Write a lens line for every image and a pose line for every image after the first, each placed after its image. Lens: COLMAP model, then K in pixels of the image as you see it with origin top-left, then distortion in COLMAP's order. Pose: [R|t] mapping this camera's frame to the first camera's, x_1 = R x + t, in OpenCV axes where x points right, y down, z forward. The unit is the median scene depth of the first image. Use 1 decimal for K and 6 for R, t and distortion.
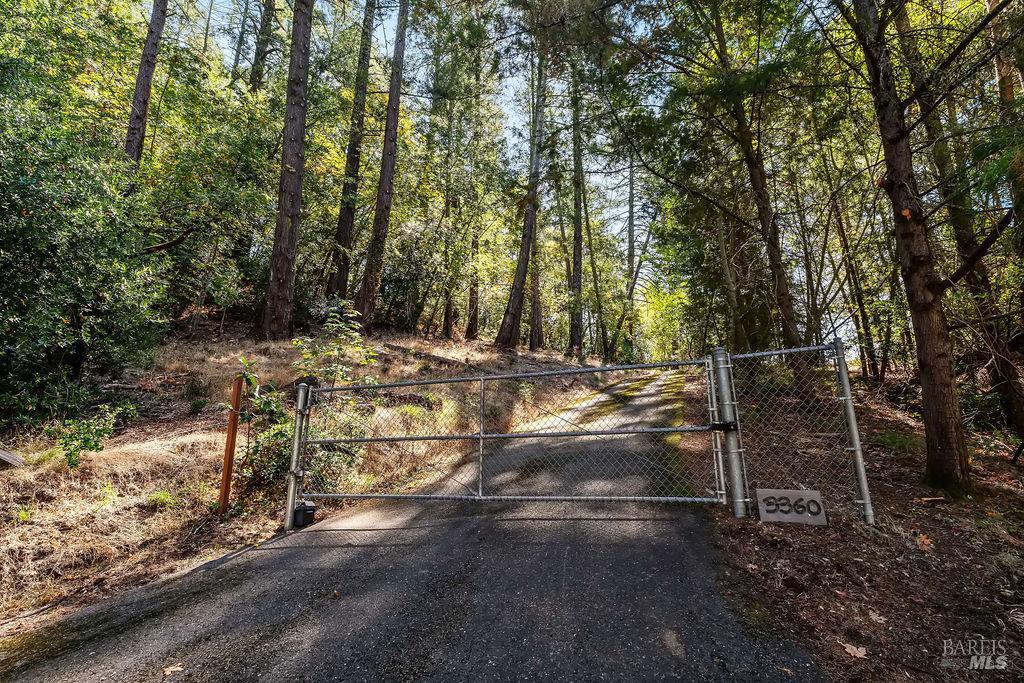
lens RADIAL K [[494.4, 0, 512.3], [0, 494.4, 336.5], [0, 0, 1]] dist [-0.005116, -0.000115]
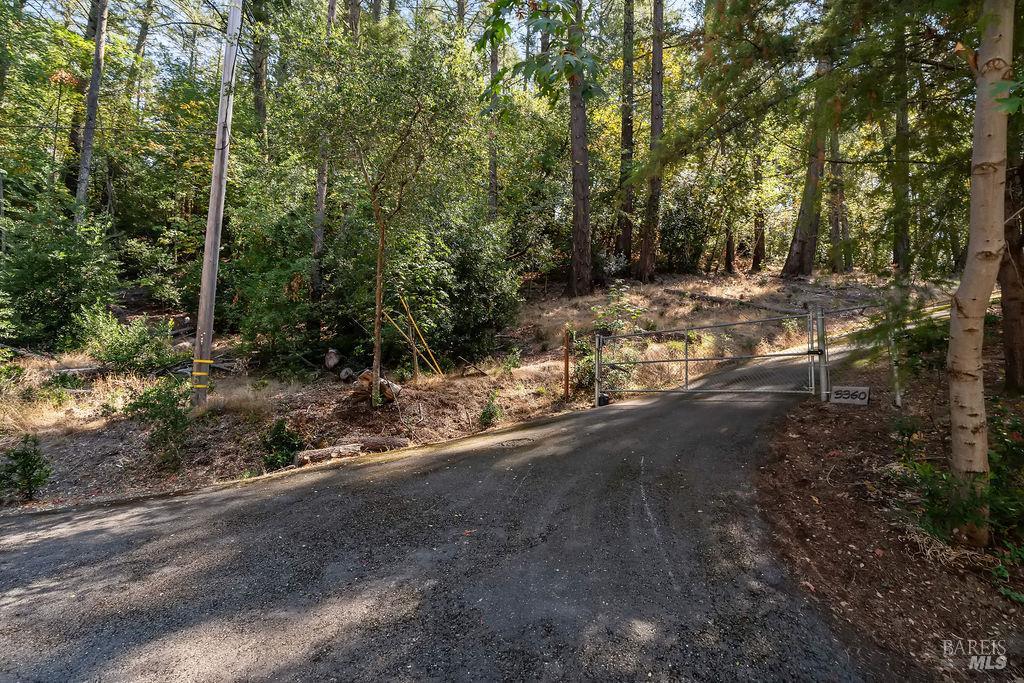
lens RADIAL K [[494.4, 0, 511.2], [0, 494.4, 342.8], [0, 0, 1]] dist [-0.005116, -0.000115]
pose [[0.827279, -0.031496, -0.560908, 0.213624], [0.114491, 0.986926, 0.113444, -0.073704], [0.550001, -0.158069, 0.820069, -0.434705]]
